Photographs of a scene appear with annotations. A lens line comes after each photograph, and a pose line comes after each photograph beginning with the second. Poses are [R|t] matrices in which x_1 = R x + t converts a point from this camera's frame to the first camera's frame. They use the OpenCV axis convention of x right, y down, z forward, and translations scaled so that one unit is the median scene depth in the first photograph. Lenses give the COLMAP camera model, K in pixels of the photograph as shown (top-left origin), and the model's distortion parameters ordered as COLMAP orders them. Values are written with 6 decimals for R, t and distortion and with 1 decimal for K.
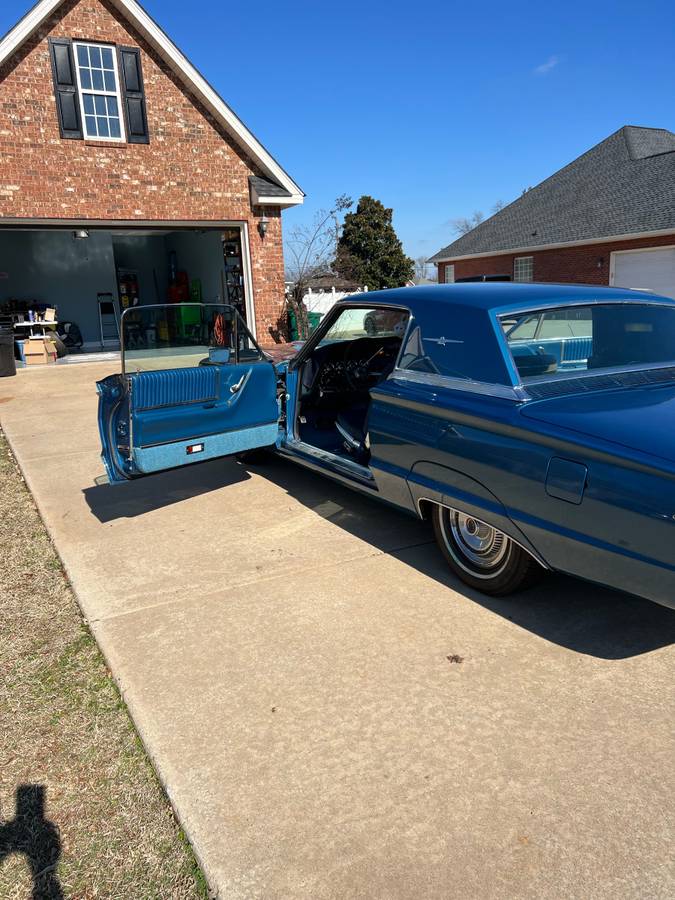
lens RADIAL K [[678.4, 0, 334.1], [0, 678.4, 456.2], [0, 0, 1]] dist [0.040352, -0.050804]
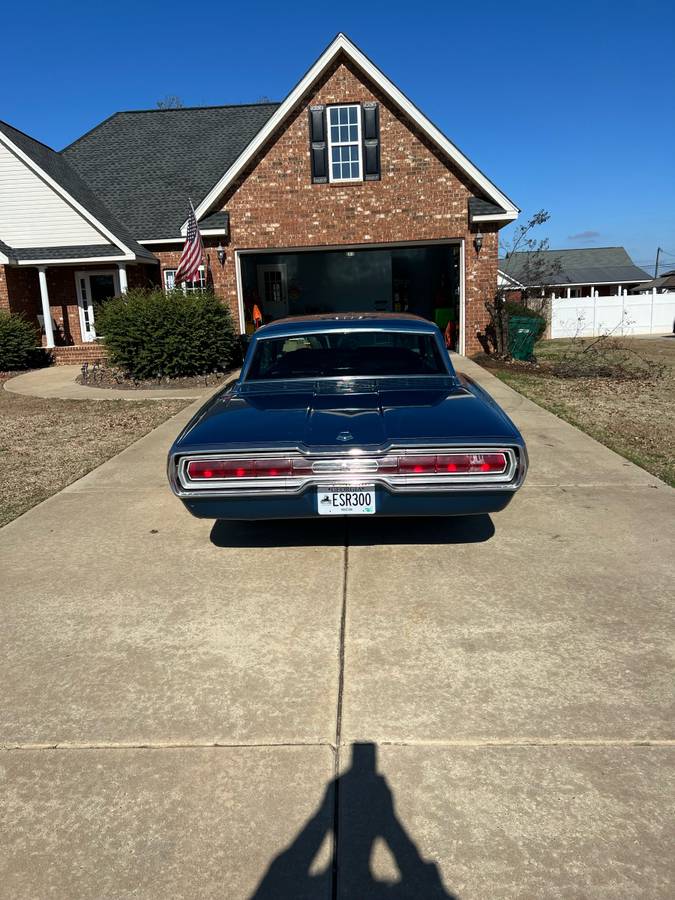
lens RADIAL K [[678.4, 0, 333.3], [0, 678.4, 448.9], [0, 0, 1]] dist [0.040352, -0.050804]
pose [[0.858938, 0.106062, -0.500975, 0.309373], [-0.110511, 0.993655, 0.020893, -0.001156], [0.500013, 0.037417, 0.865209, -0.065793]]
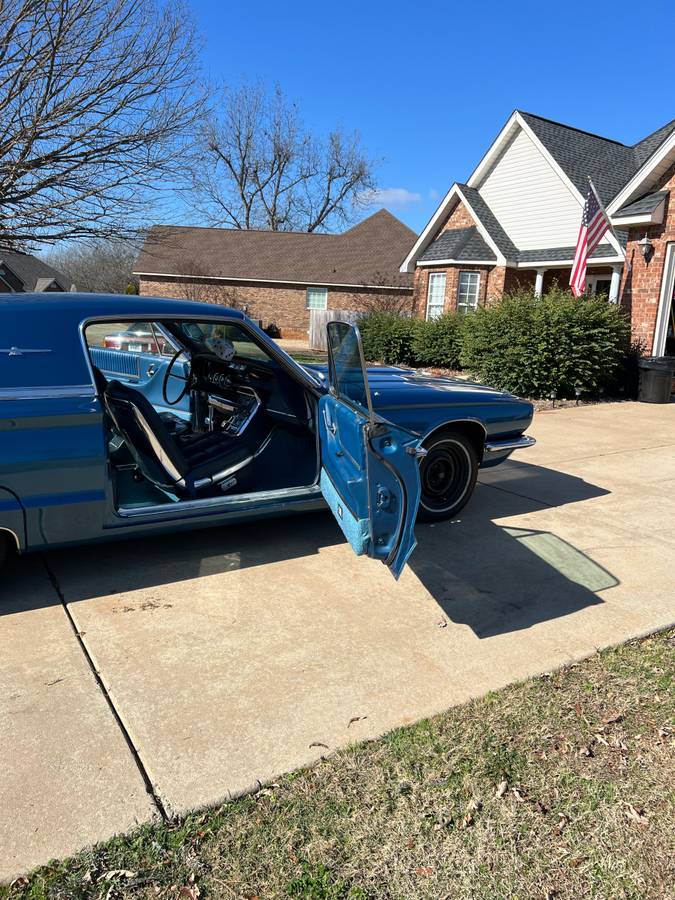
lens RADIAL K [[678.4, 0, 332.9], [0, 678.4, 449.4], [0, 0, 1]] dist [0.040352, -0.050804]
pose [[0.073998, 0.225748, -0.971371, 0.410202], [-0.277072, 0.940347, 0.197431, -0.111237], [0.957995, 0.254530, 0.132132, 0.420898]]
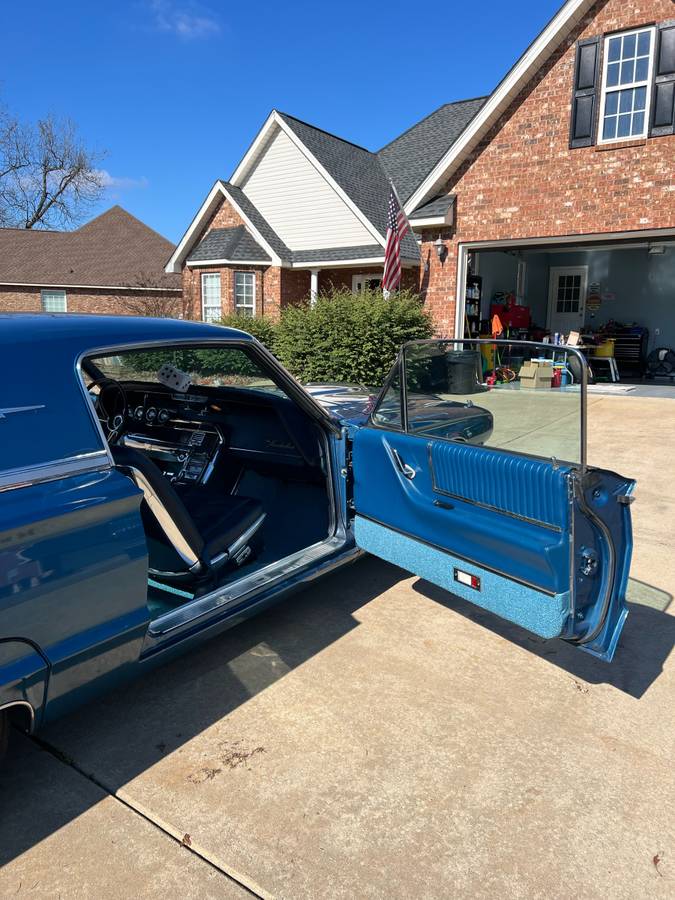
lens RADIAL K [[678.4, 0, 330.8], [0, 678.4, 450.7], [0, 0, 1]] dist [0.040352, -0.050804]
pose [[0.442948, 0.199863, -0.873986, 0.321322], [-0.230624, 0.967432, 0.104349, -0.088845], [0.866378, 0.155341, 0.474615, 0.327285]]
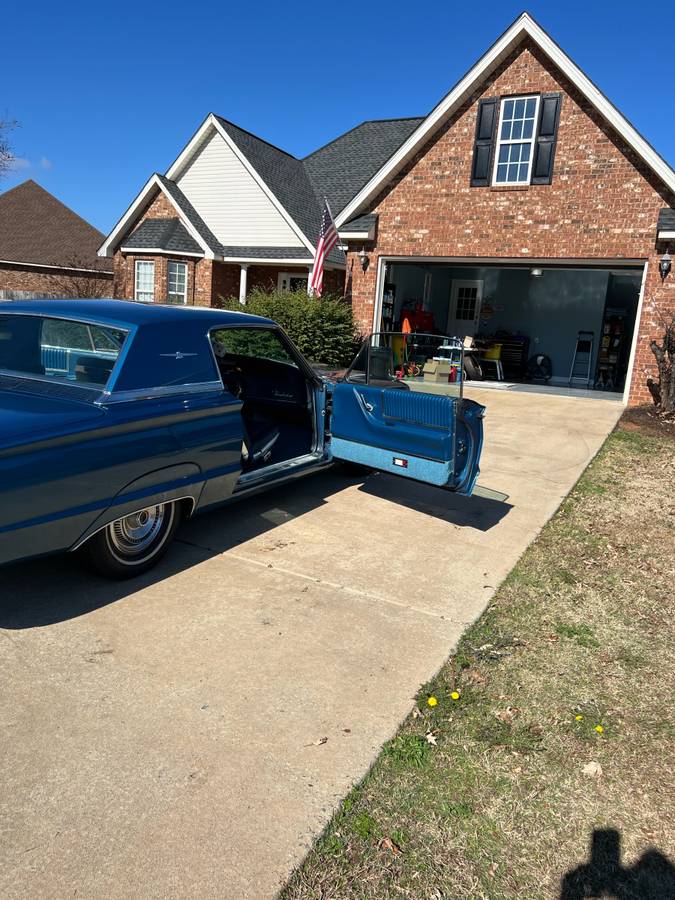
lens RADIAL K [[678.4, 0, 335.7], [0, 678.4, 457.8], [0, 0, 1]] dist [0.040352, -0.050804]
pose [[0.561294, 0.232705, -0.794227, 0.447105], [-0.277899, 0.956932, 0.083981, -0.064594], [0.779565, 0.173577, 0.601789, 0.210542]]
